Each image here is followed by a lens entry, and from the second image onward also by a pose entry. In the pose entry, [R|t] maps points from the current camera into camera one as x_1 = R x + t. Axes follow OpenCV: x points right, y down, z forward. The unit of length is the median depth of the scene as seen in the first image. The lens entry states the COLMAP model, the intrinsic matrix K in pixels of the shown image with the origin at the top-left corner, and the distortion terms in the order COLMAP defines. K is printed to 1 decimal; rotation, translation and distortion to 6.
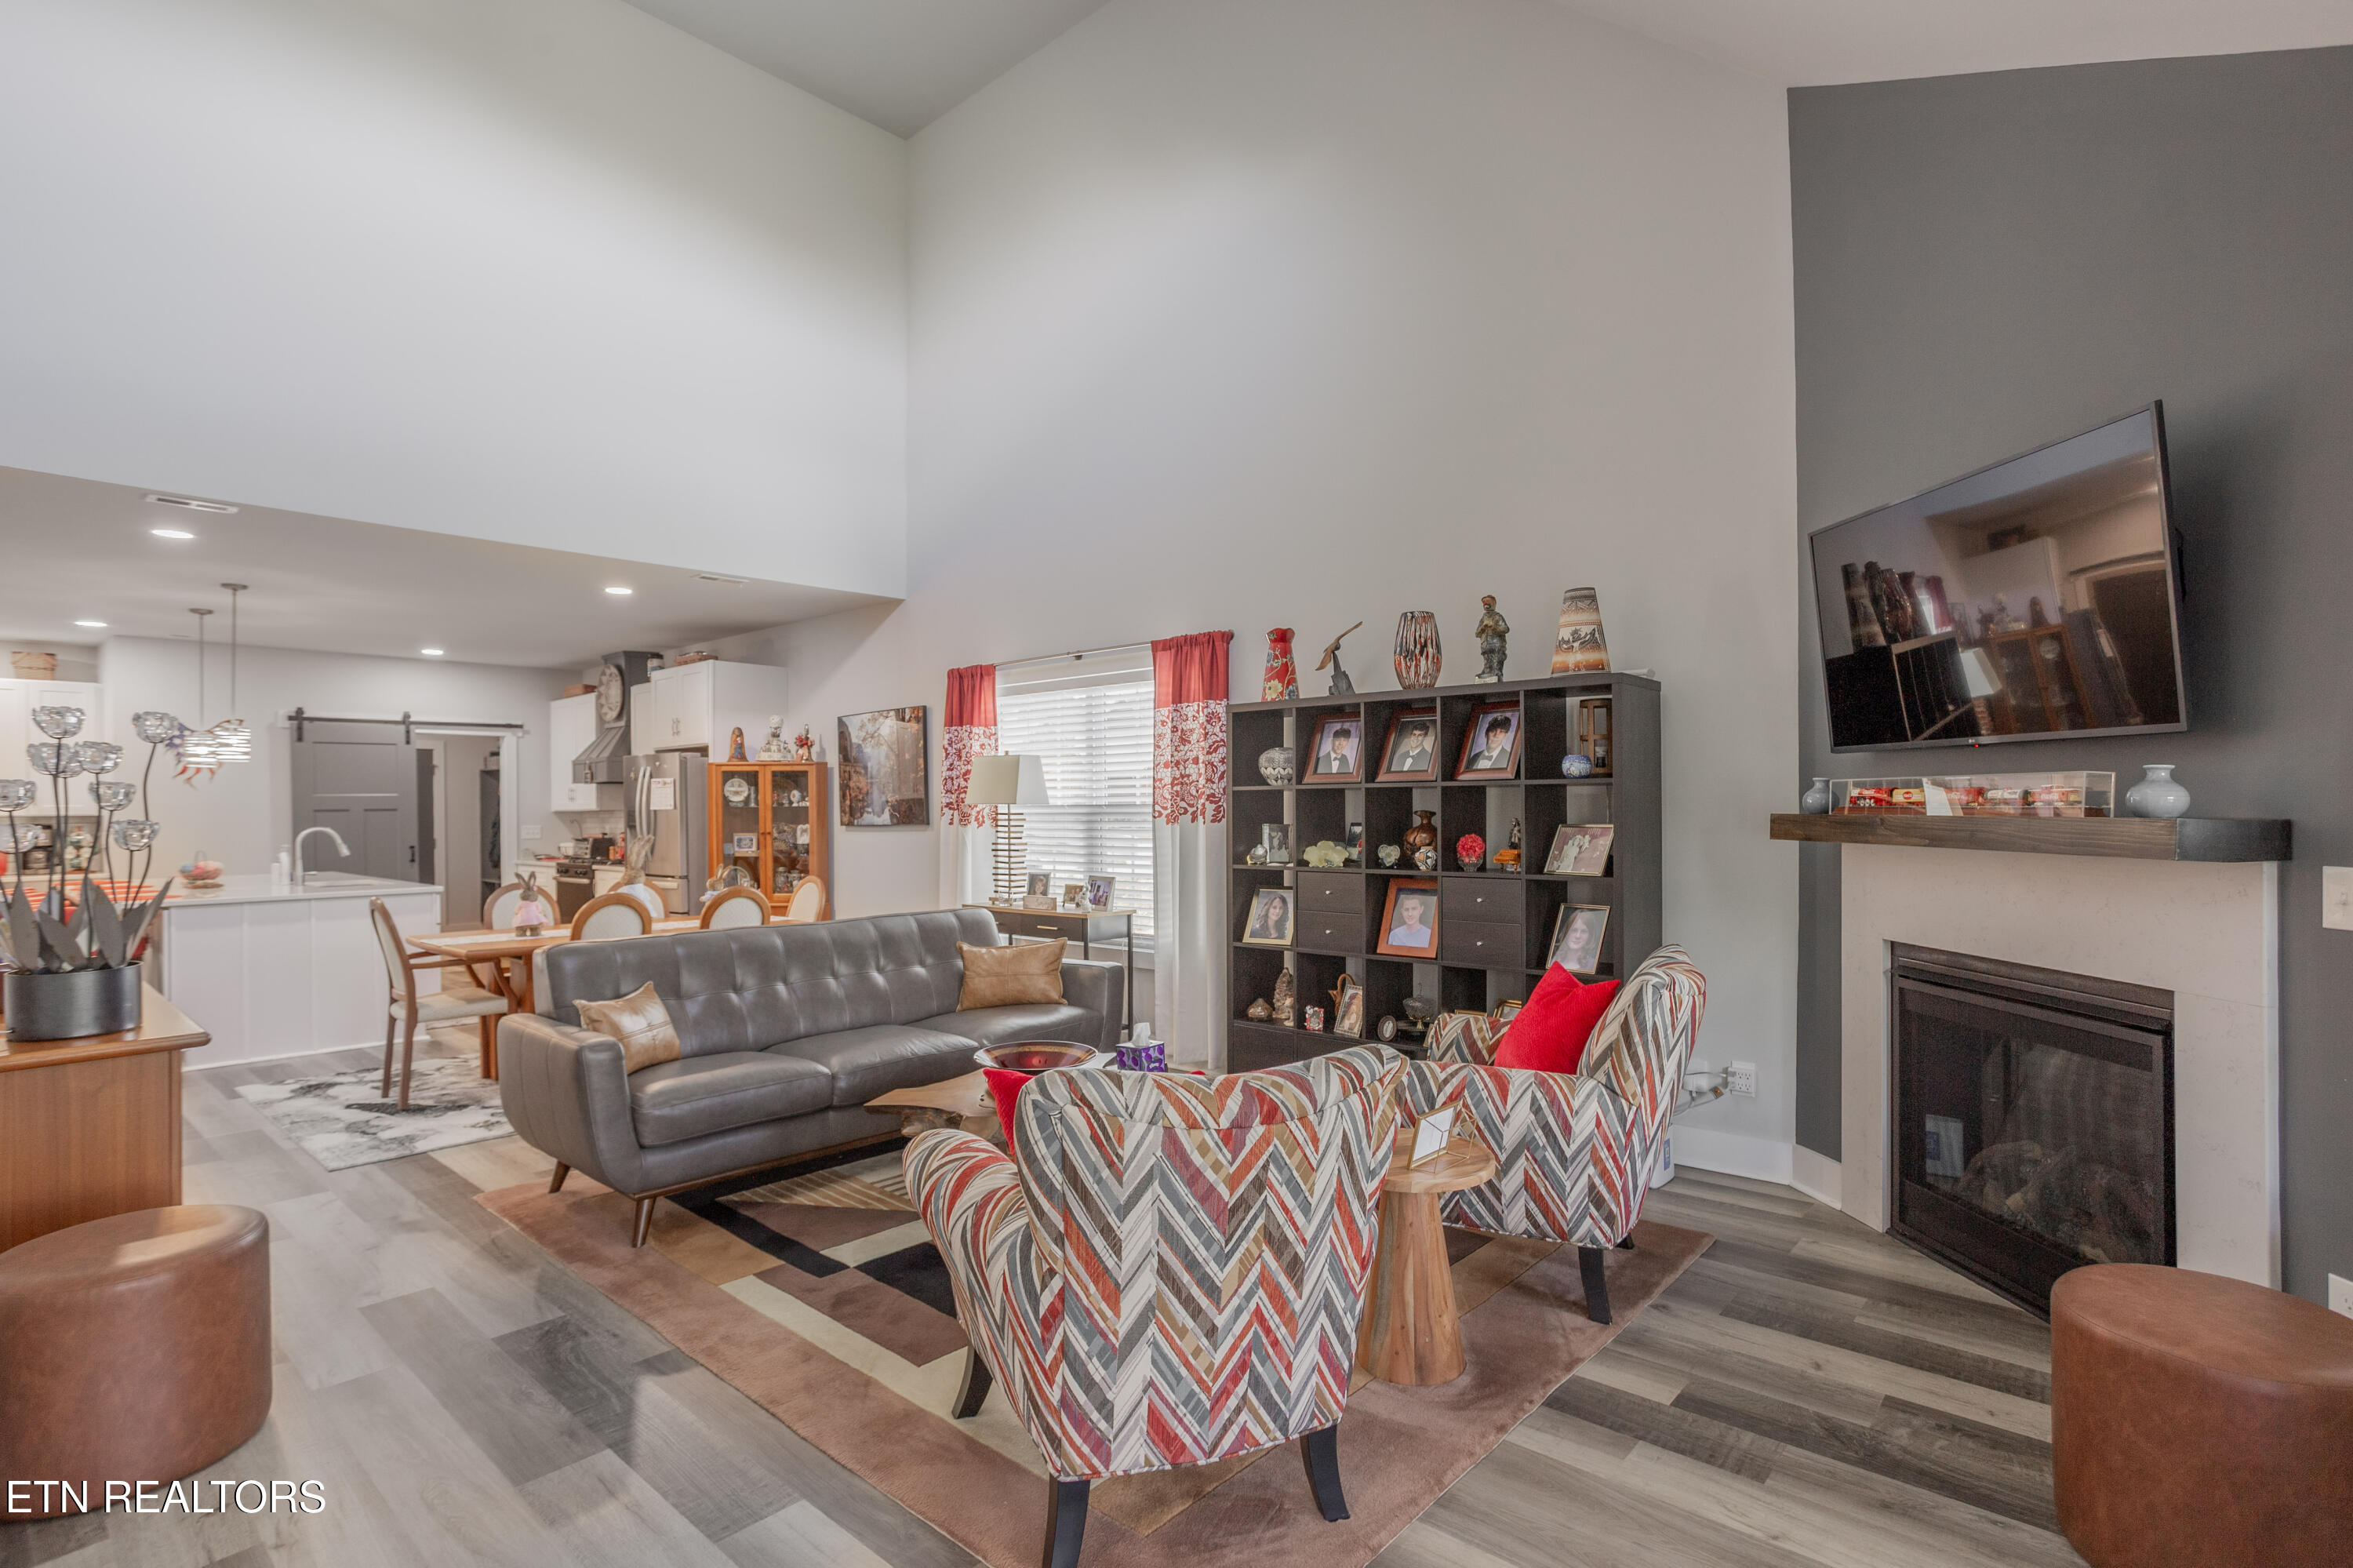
lens RADIAL K [[1141.3, 0, 1160.7], [0, 1141.3, 814.1], [0, 0, 1]] dist [-0.044902, 0.028173]
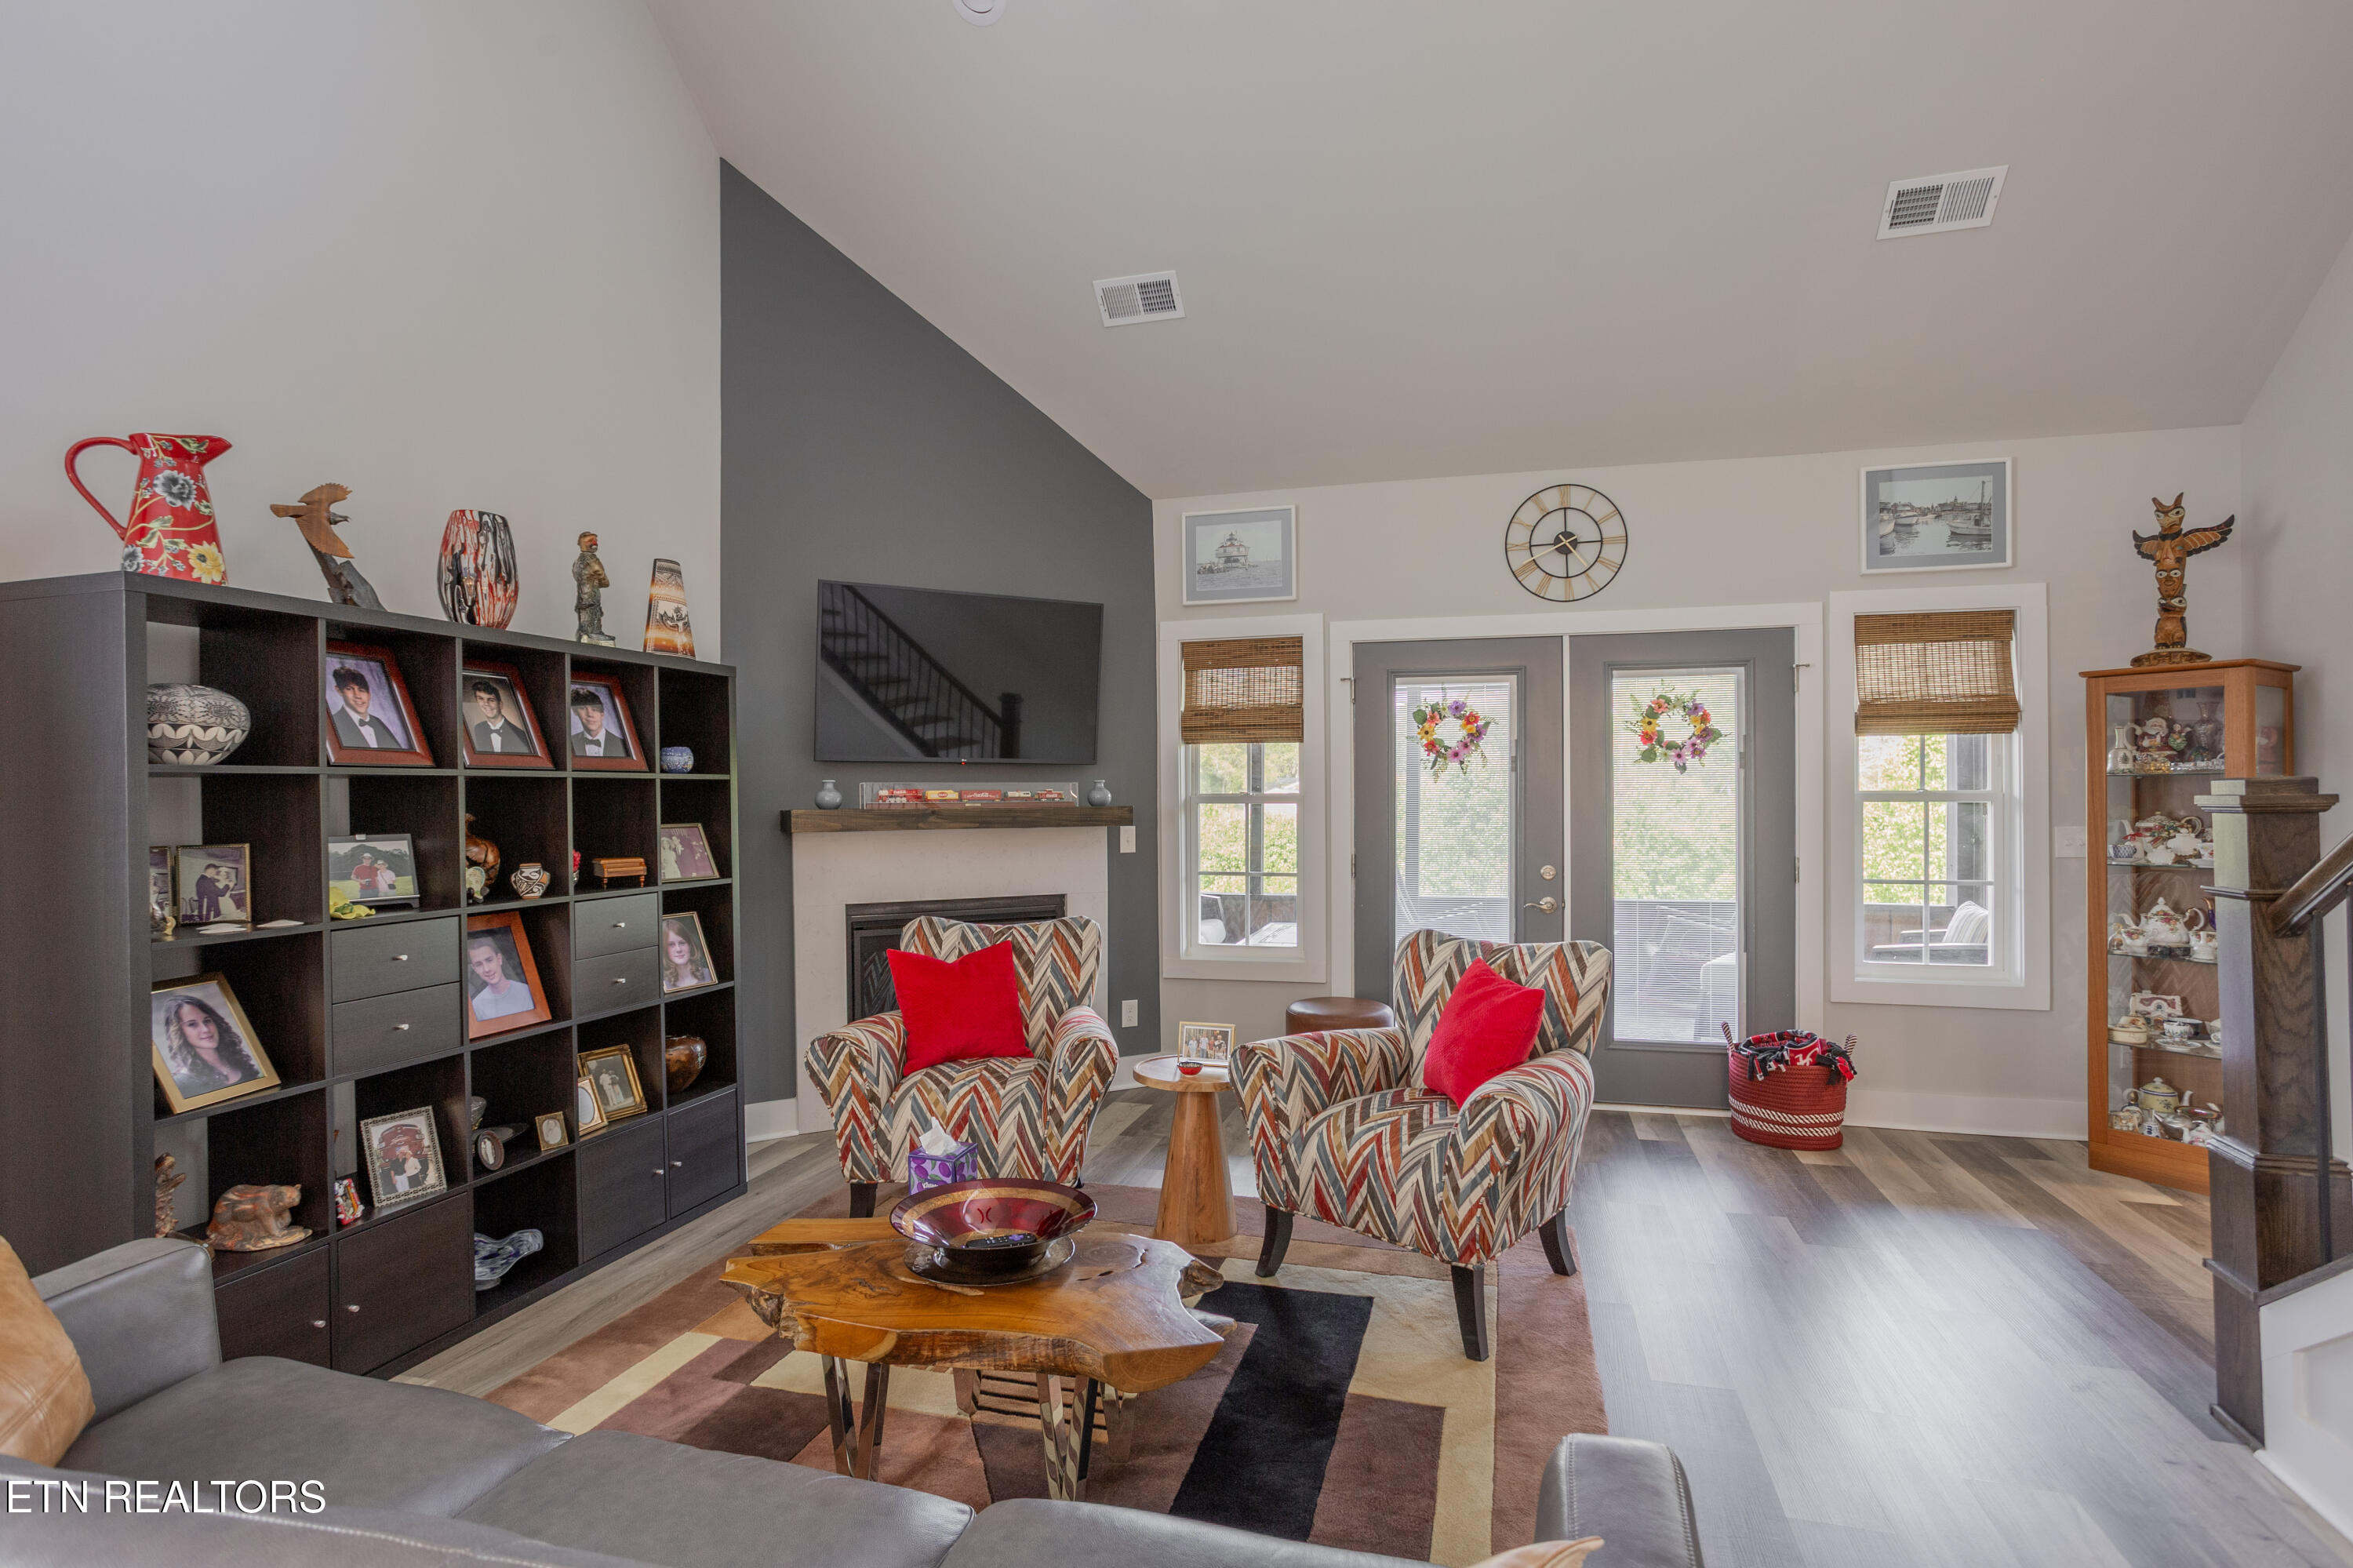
lens RADIAL K [[1141.3, 0, 1196.0], [0, 1141.3, 782.0], [0, 0, 1]] dist [-0.044902, 0.028173]
pose [[-0.459393, 0.018328, 0.888044, -0.333261], [0.015121, 0.999804, -0.012812, -0.003053], [-0.888104, 0.007542, -0.459580, 0.556410]]
